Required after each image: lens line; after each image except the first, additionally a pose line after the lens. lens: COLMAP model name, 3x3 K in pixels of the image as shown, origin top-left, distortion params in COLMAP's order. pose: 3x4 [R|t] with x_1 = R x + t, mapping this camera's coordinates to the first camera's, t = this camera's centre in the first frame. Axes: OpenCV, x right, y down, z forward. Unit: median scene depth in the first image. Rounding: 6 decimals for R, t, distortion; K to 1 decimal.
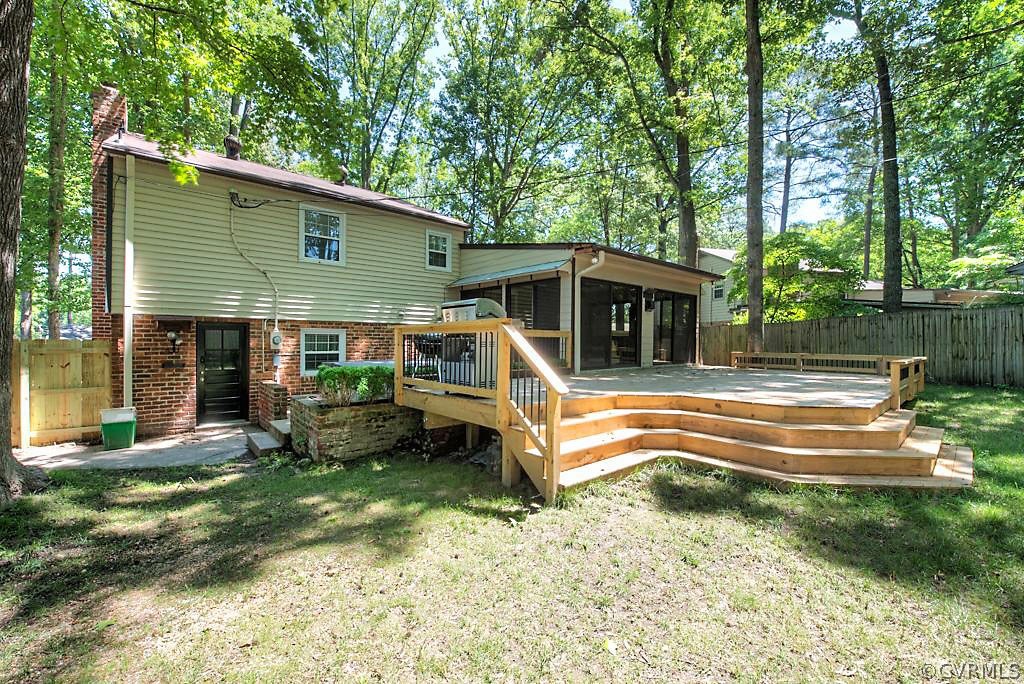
lens RADIAL K [[420.5, 0, 513.0], [0, 420.5, 343.0], [0, 0, 1]] dist [-0.018585, -0.001124]
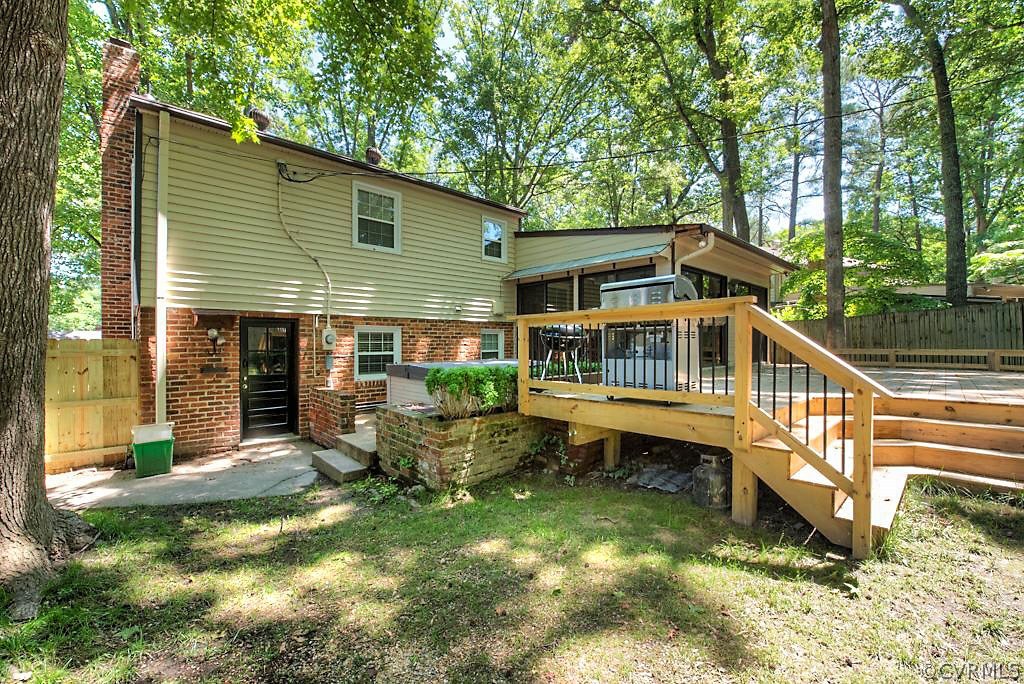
lens RADIAL K [[420.5, 0, 512.4], [0, 420.5, 343.4], [0, 0, 1]] dist [-0.018585, -0.001124]
pose [[0.999460, -0.010657, 0.031078, -0.226303], [0.010850, 0.999923, -0.006058, 0.011484], [-0.031011, 0.006392, 0.999499, 0.139545]]
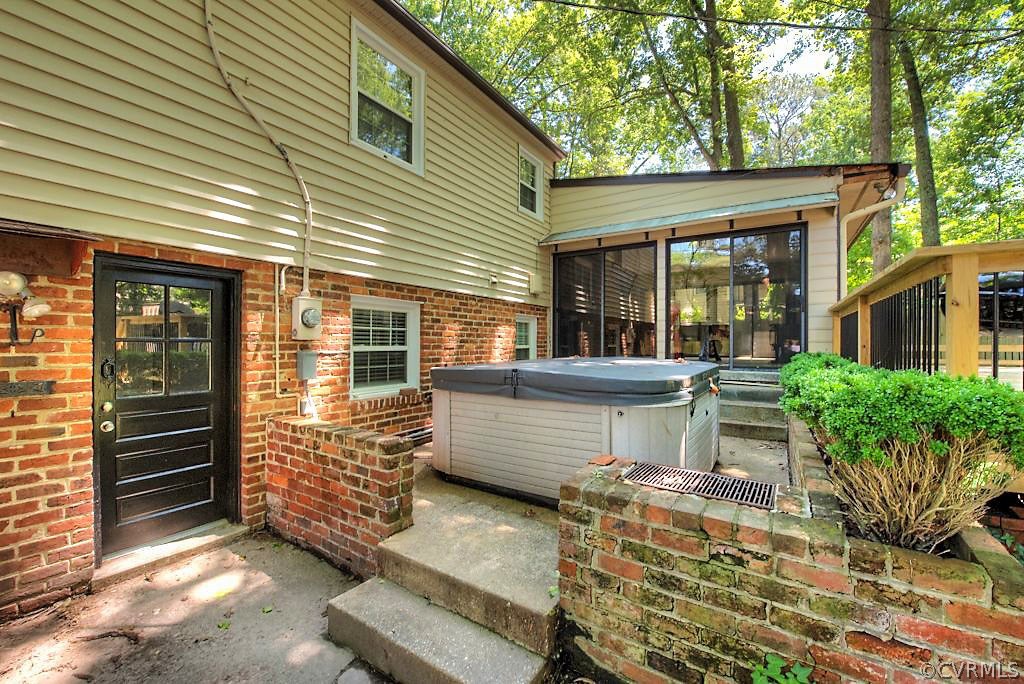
lens RADIAL K [[420.5, 0, 512.4], [0, 420.5, 343.3], [0, 0, 1]] dist [-0.018585, -0.001124]
pose [[0.961767, -0.006995, 0.273779, -0.498582], [0.009034, 0.999940, -0.006190, 0.023499], [-0.273719, 0.008427, 0.961773, 0.559586]]
